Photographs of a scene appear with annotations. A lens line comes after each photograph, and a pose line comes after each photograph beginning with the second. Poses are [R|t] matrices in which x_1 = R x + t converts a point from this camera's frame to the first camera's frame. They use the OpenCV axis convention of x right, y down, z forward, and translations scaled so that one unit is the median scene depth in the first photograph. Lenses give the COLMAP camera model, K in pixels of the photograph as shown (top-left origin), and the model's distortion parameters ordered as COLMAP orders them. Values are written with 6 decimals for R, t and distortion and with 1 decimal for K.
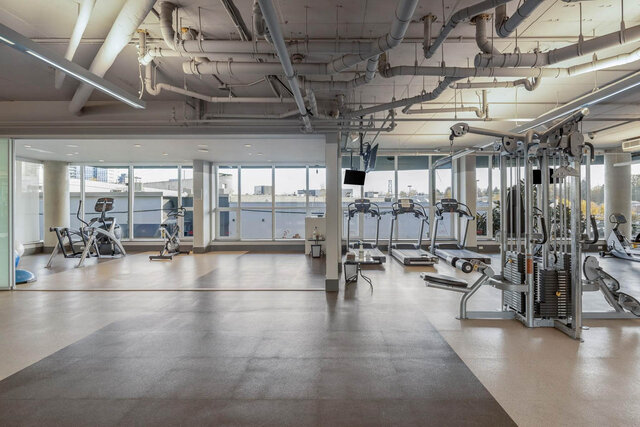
lens RADIAL K [[319.3, 0, 329.3], [0, 319.3, 209.7], [0, 0, 1]] dist [0.002548, 0.000291]
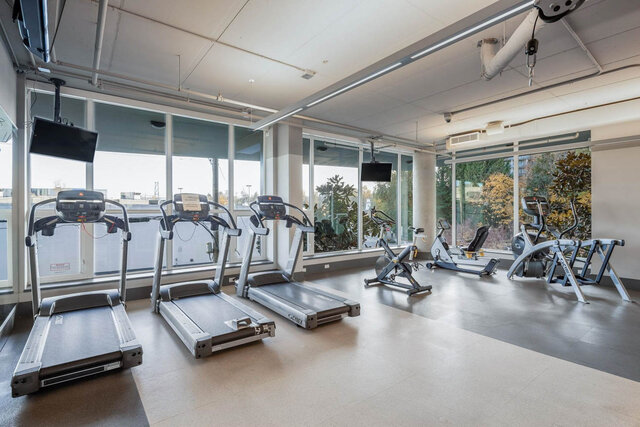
lens RADIAL K [[319.3, 0, 329.3], [0, 319.3, 209.7], [0, 0, 1]] dist [0.002548, 0.000291]
pose [[0.775742, 0.004522, 0.631034, 0.094681], [0.004295, 0.999913, -0.012446, -0.001897], [-0.631035, 0.012366, 0.775656, 0.490195]]
